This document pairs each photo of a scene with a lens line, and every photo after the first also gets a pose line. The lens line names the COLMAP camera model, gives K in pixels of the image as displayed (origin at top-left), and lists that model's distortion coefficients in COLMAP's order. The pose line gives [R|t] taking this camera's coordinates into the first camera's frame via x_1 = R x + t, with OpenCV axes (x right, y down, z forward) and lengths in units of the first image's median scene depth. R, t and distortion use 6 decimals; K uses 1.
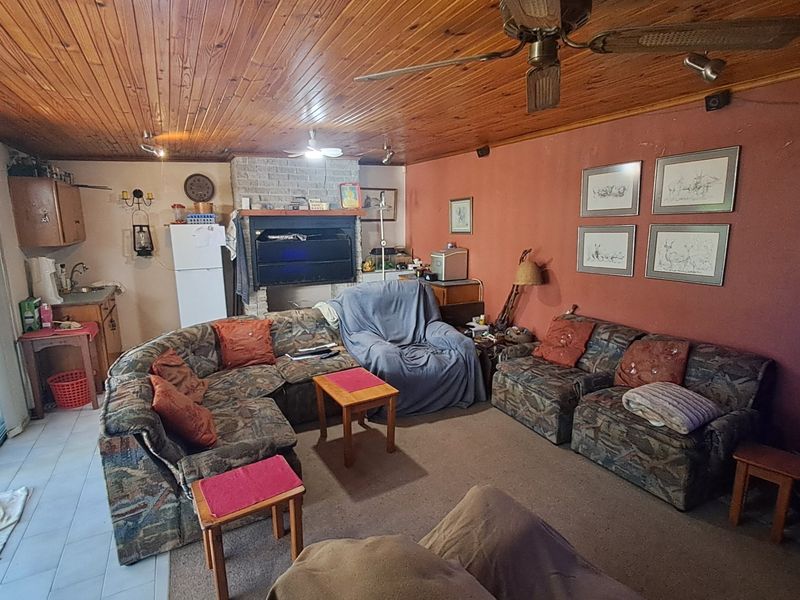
lens RADIAL K [[418.1, 0, 396.1], [0, 418.1, 296.5], [0, 0, 1]] dist [-0.002920, -0.000034]
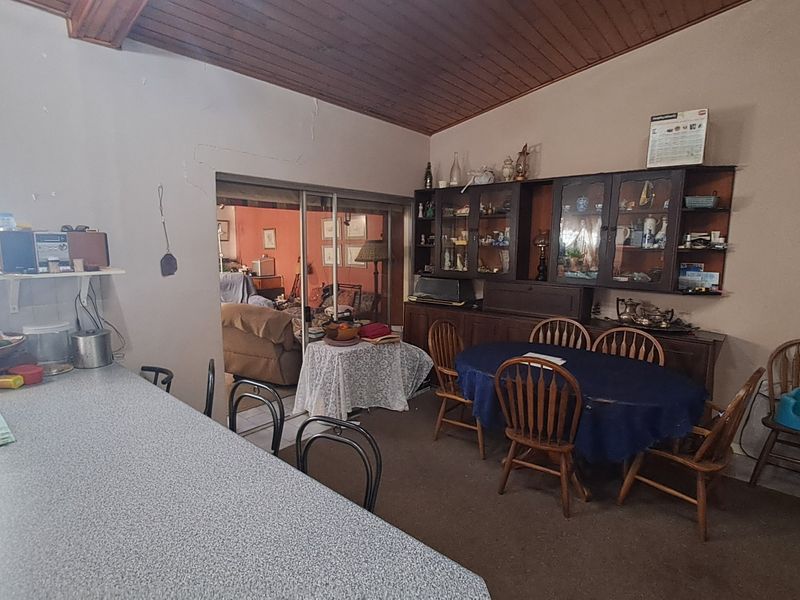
lens RADIAL K [[418.1, 0, 396.1], [0, 418.1, 296.5], [0, 0, 1]] dist [-0.002920, -0.000034]
pose [[0.931435, -0.035655, 0.362158, 0.009739], [0.053105, 0.997853, -0.038342, 0.142800], [-0.360013, 0.054945, 0.931328, -0.802401]]
